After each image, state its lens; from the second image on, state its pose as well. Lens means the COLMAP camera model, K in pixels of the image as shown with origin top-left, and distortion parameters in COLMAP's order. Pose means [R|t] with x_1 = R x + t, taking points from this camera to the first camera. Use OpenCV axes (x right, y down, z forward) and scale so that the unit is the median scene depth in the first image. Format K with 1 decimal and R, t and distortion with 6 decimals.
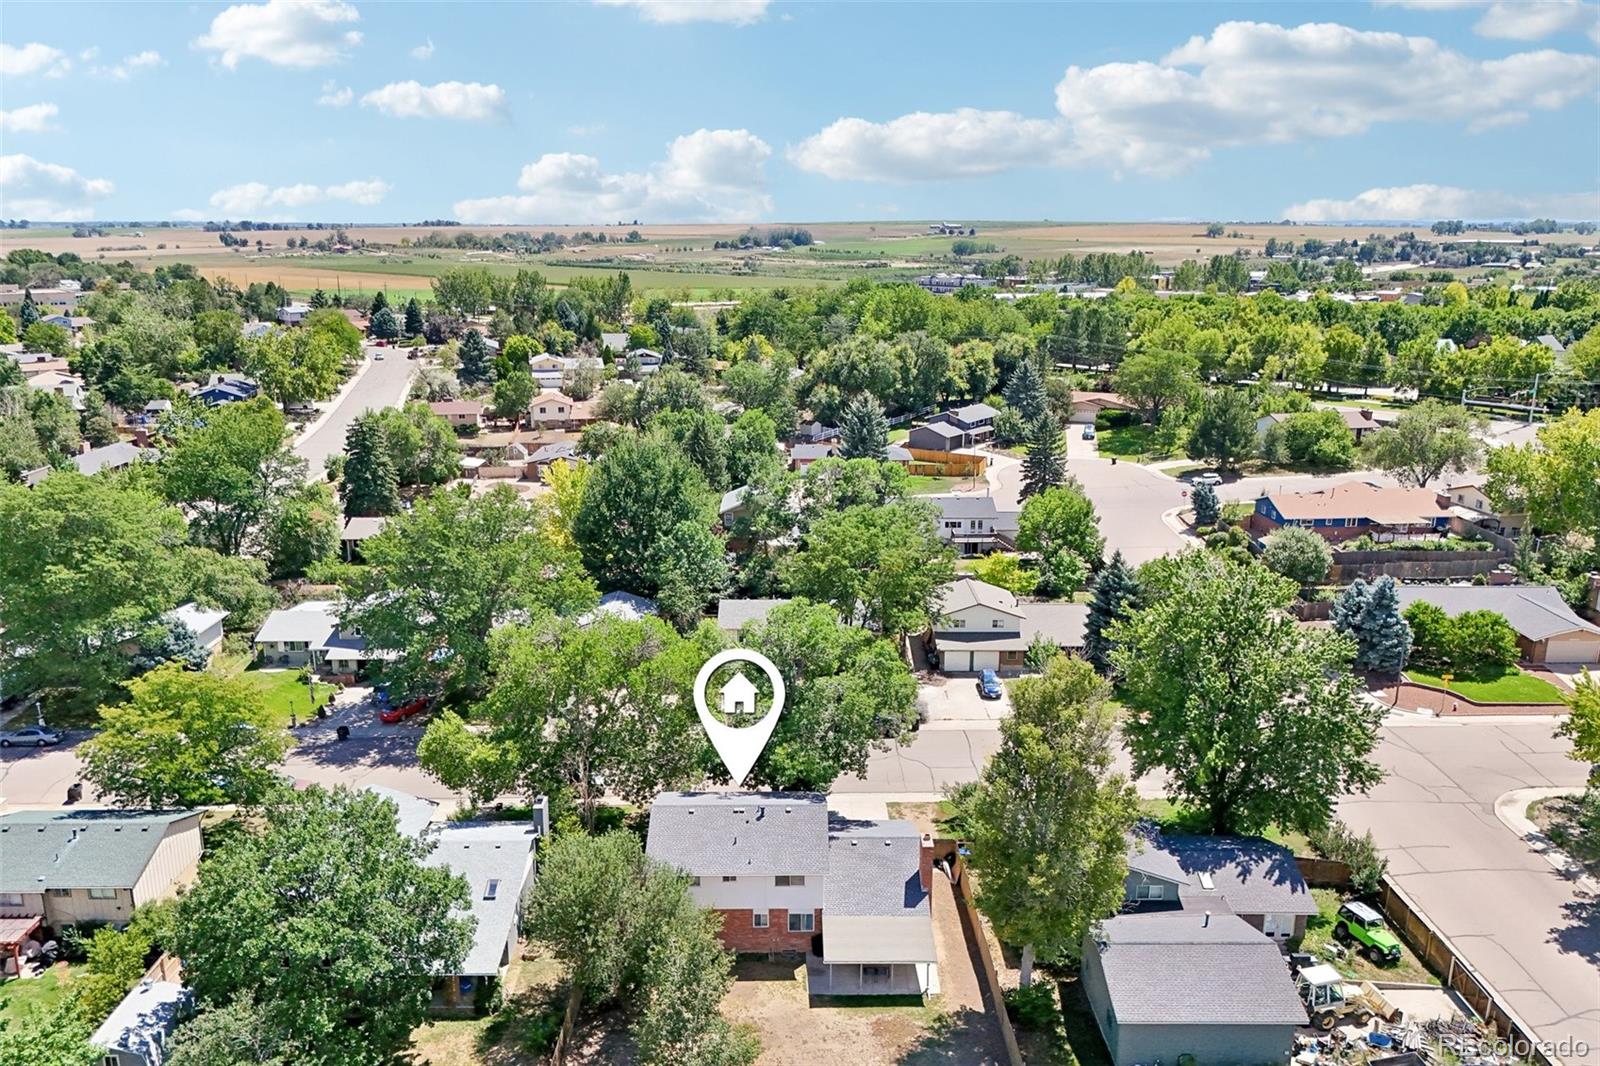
lens RADIAL K [[1201.9, 0, 798.7], [0, 1201.9, 535.6], [0, 0, 1]] dist [0.009525, 0.001043]
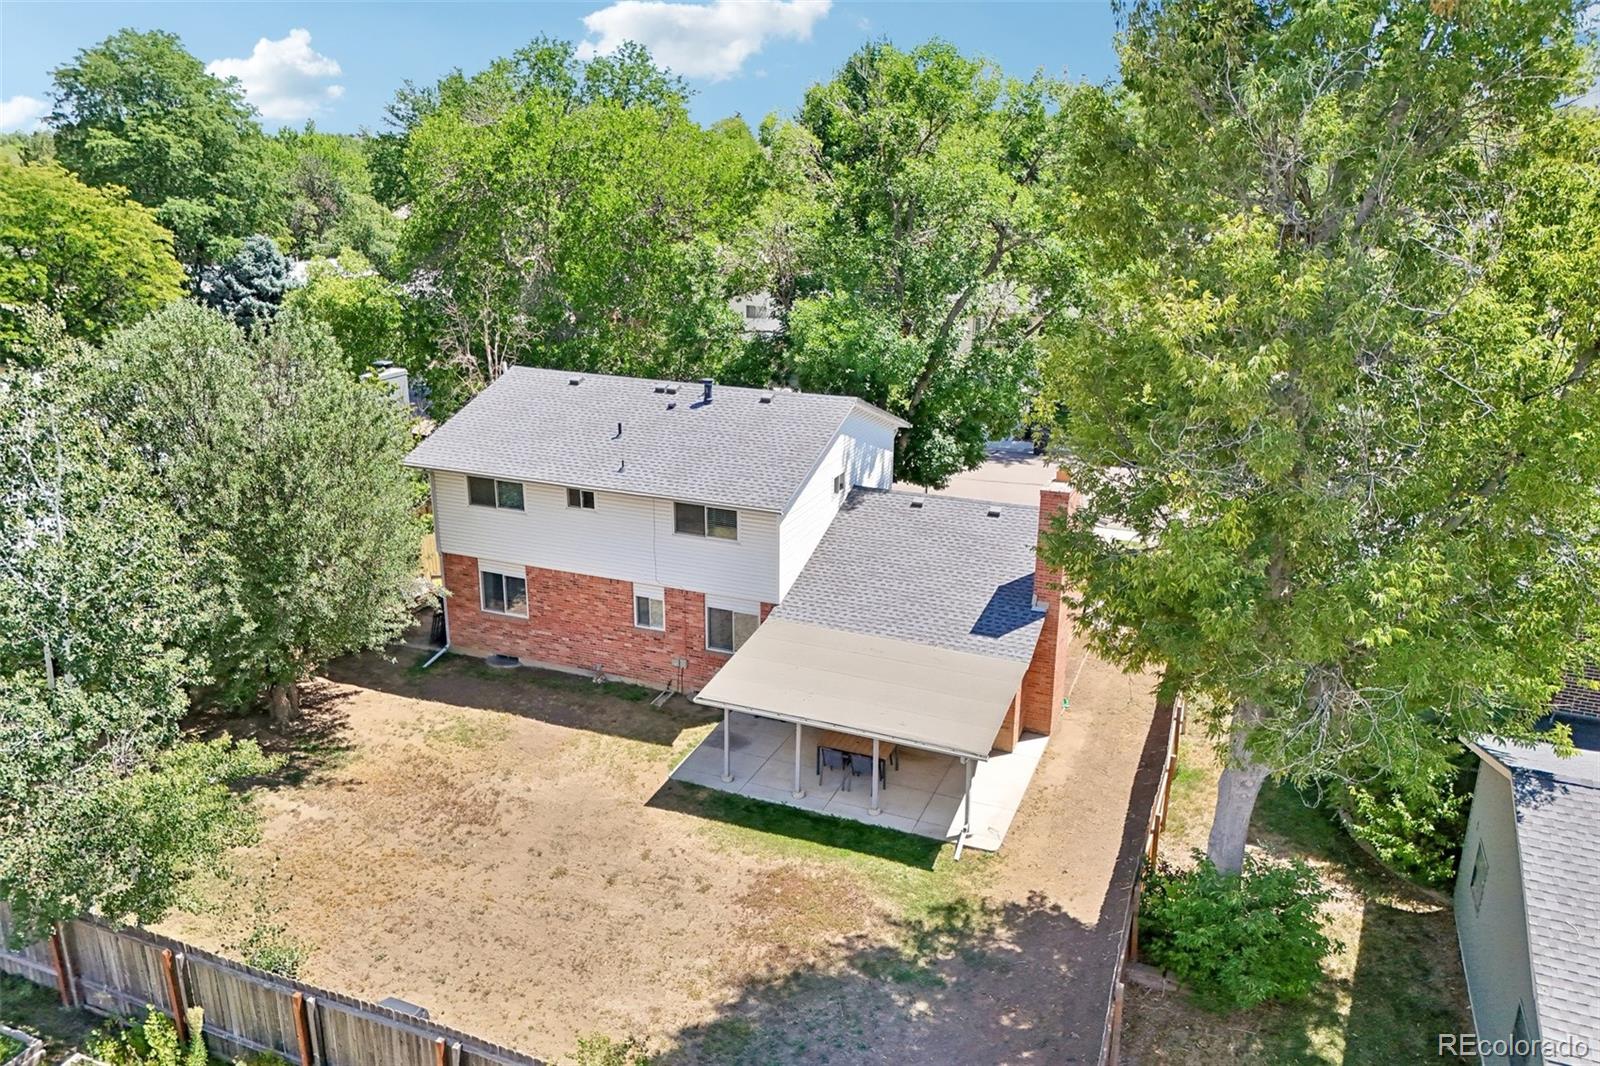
lens RADIAL K [[1201.9, 0, 800.5], [0, 1201.9, 532.5], [0, 0, 1]] dist [0.009525, 0.001043]
pose [[0.916254, 0.121093, -0.381857, 0.193776], [-0.103652, 0.992421, 0.066005, 0.276799], [0.386956, -0.020897, 0.921861, 0.670201]]
